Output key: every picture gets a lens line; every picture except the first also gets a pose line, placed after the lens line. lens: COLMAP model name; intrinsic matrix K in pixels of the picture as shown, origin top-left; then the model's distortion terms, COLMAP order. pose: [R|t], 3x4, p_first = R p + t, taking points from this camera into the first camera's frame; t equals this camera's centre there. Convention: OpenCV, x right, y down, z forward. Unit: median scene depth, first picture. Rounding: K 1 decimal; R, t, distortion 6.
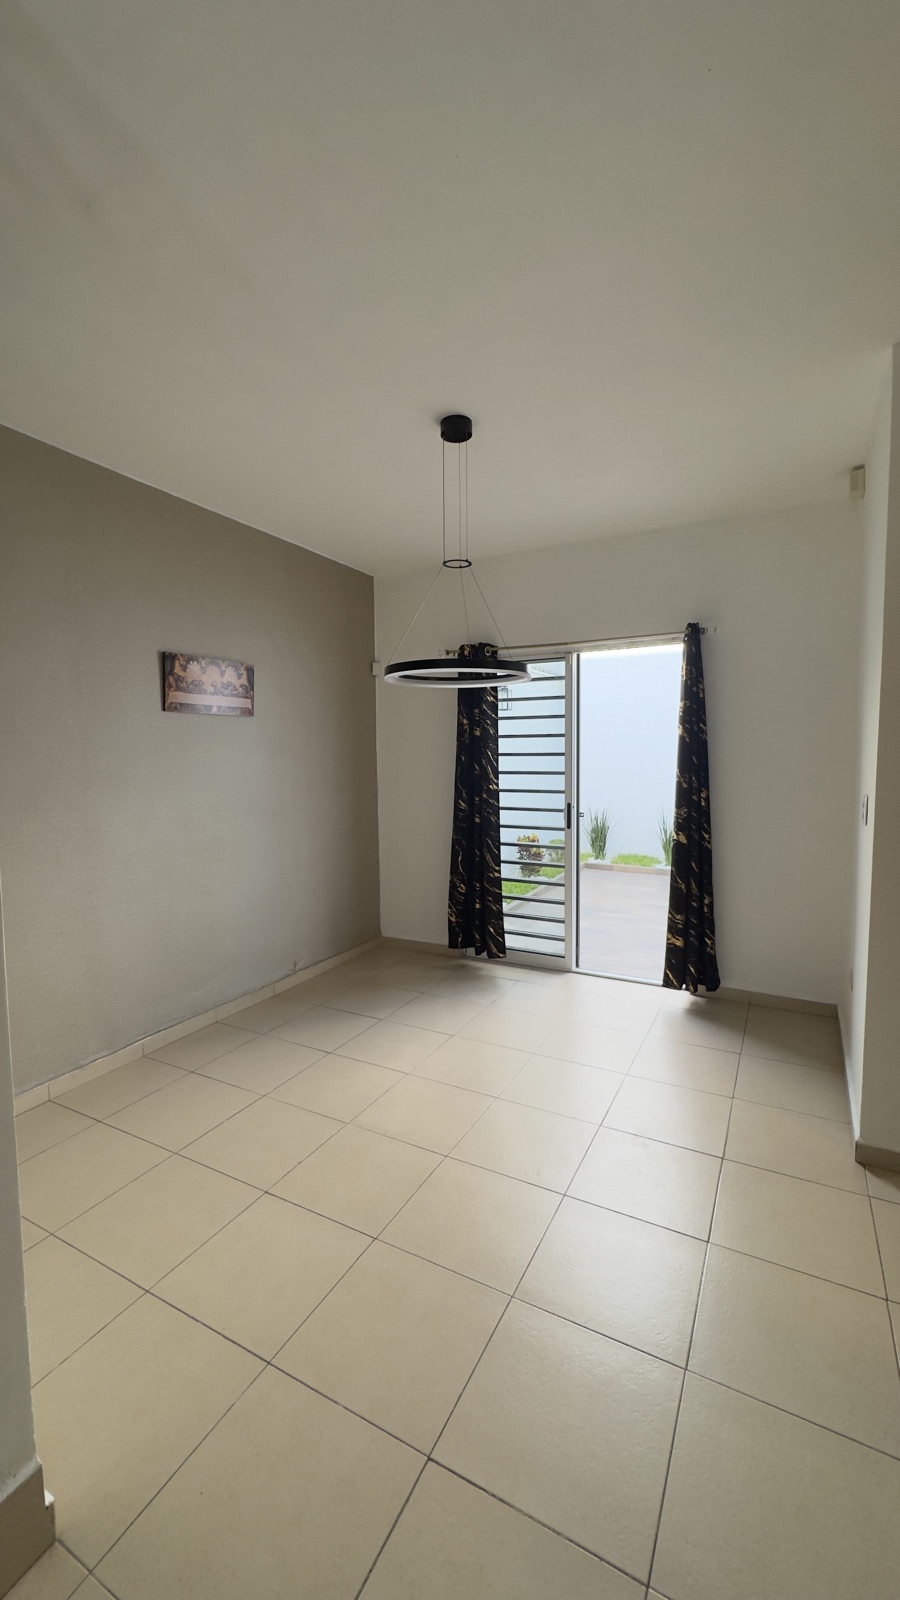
lens RADIAL K [[641.0, 0, 453.4], [0, 641.0, 810.4], [0, 0, 1]] dist [-0.013857, -0.000086]
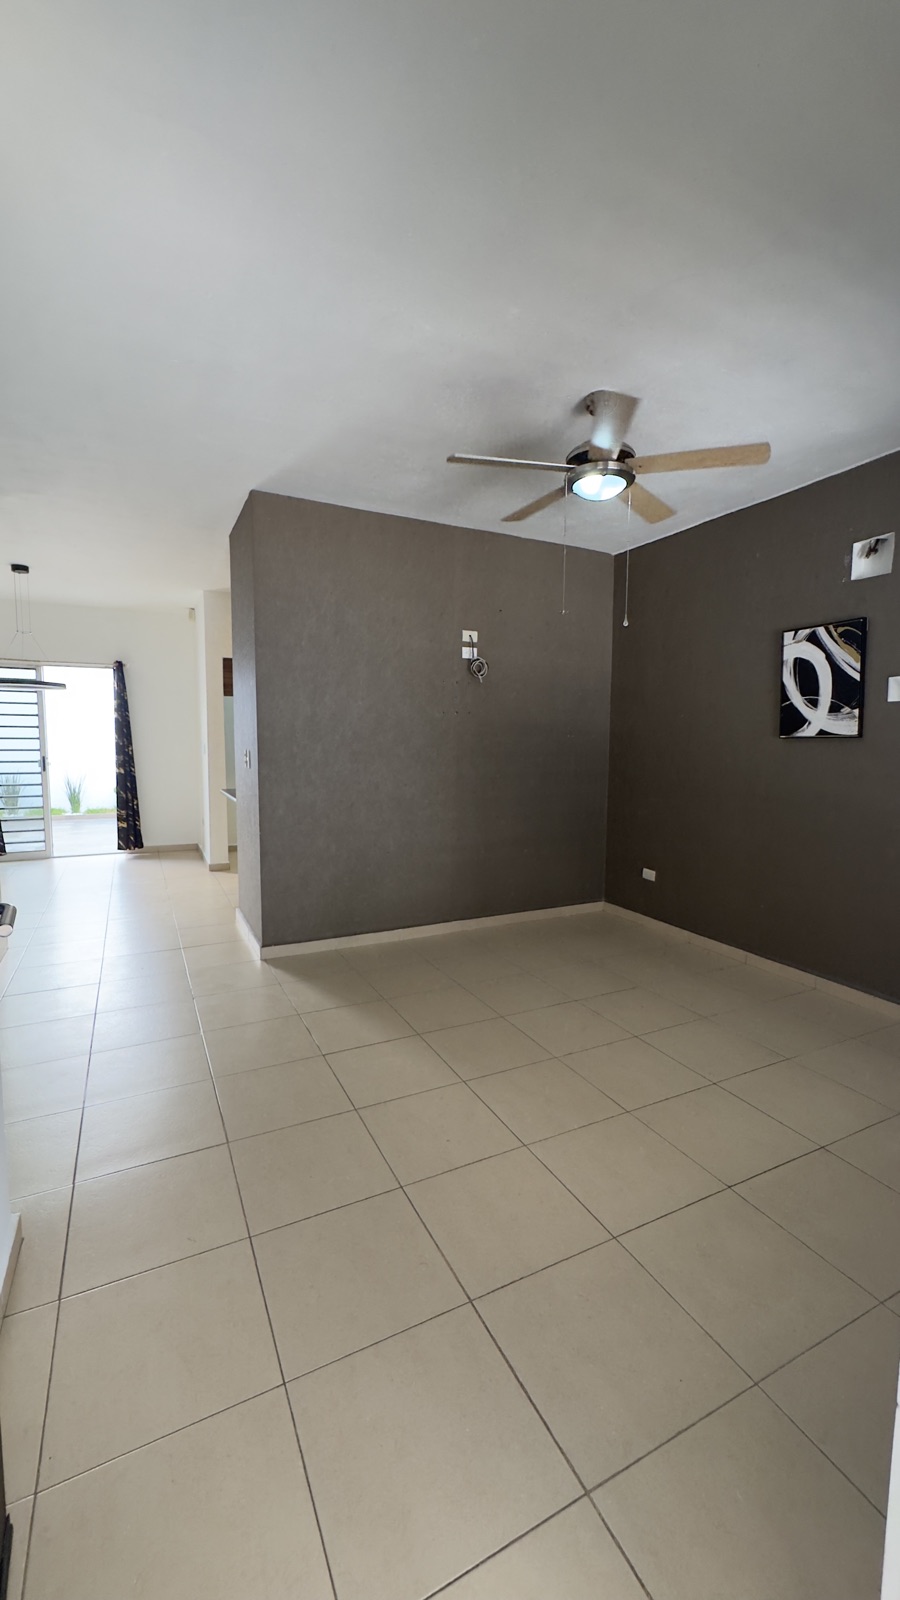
lens RADIAL K [[641.0, 0, 453.6], [0, 641.0, 802.4], [0, 0, 1]] dist [-0.013857, -0.000086]
pose [[0.571299, -0.076123, 0.817204, -0.649218], [0.065273, 0.996750, 0.047217, 0.111498], [-0.818142, 0.026366, 0.574411, -0.925840]]
